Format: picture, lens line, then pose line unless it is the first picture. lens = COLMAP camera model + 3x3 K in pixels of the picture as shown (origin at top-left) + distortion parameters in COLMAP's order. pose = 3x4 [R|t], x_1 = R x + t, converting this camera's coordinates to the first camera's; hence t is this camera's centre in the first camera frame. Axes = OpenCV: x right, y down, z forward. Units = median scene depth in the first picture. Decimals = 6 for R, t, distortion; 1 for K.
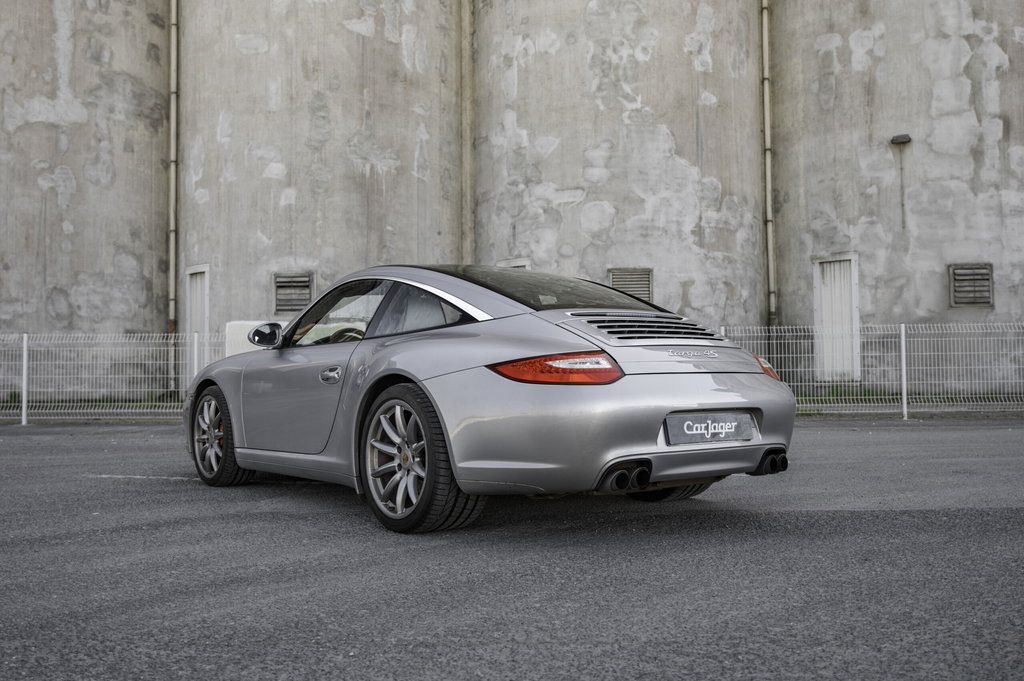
lens RADIAL K [[980.8, 0, 512.0], [0, 980.8, 340.5], [0, 0, 1]] dist [-0.037796, 0.123102]
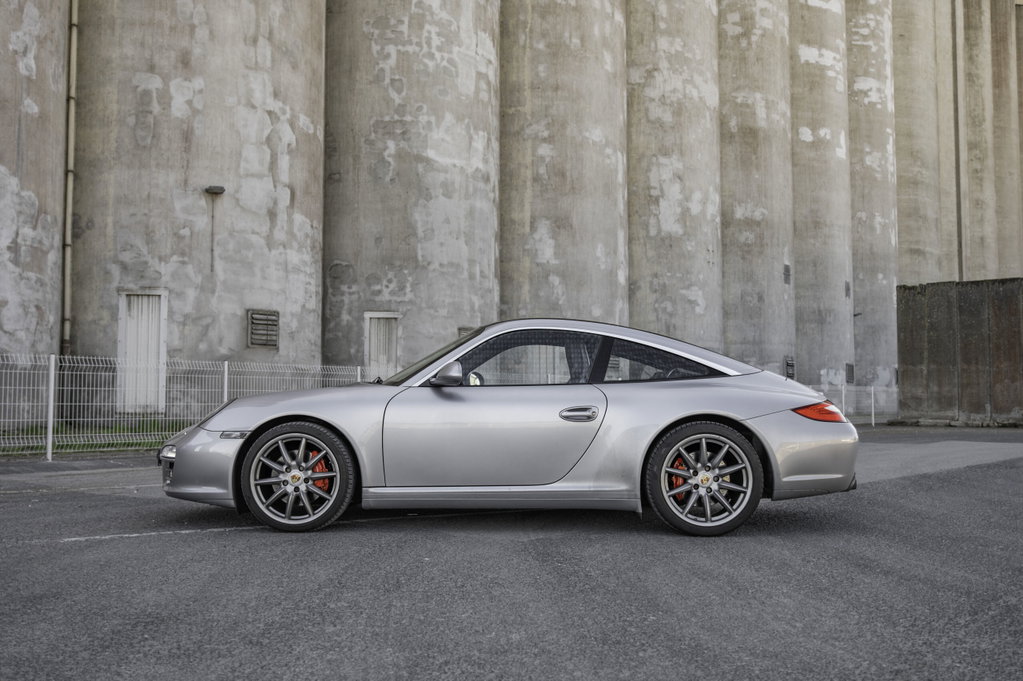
lens RADIAL K [[979.8, 0, 511.5], [0, 979.8, 340.5], [0, 0, 1]] dist [-0.037796, 0.123102]
pose [[0.627016, 0.064876, 0.776300, -0.219348], [-0.041043, 0.997893, -0.050244, 0.001728], [-0.777924, -0.000358, 0.628358, 0.062316]]
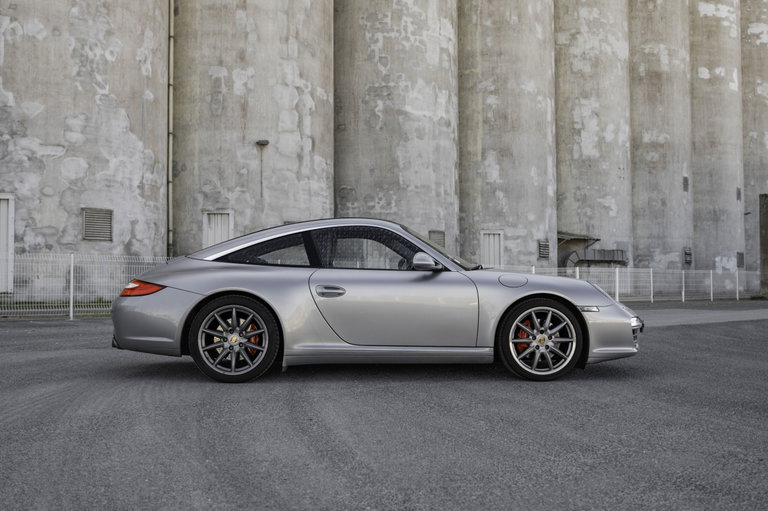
lens RADIAL K [[783.9, 0, 384.0], [0, 783.9, 255.5], [0, 0, 1]] dist [-0.036762, 0.147358]
pose [[0.721013, 0.037993, 0.691879, -0.338834], [-0.034449, 0.999226, -0.018971, -0.000472], [-0.692064, -0.010157, 0.721765, -0.076721]]
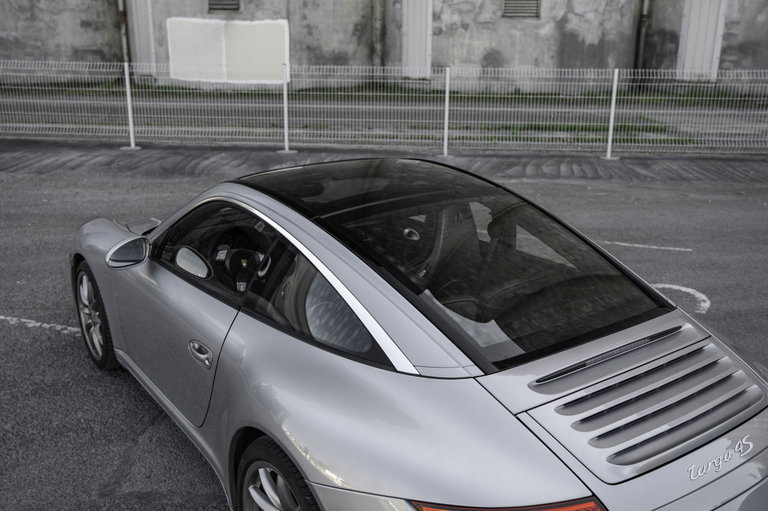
lens RADIAL K [[753.4, 0, 384.0], [0, 753.4, 255.5], [0, 0, 1]] dist [-0.042662, 0.132029]
pose [[0.999191, 0.028993, -0.027853, -0.003638], [-0.018308, 0.944916, 0.326801, -0.047609], [0.035793, -0.326027, 0.944683, 0.082058]]
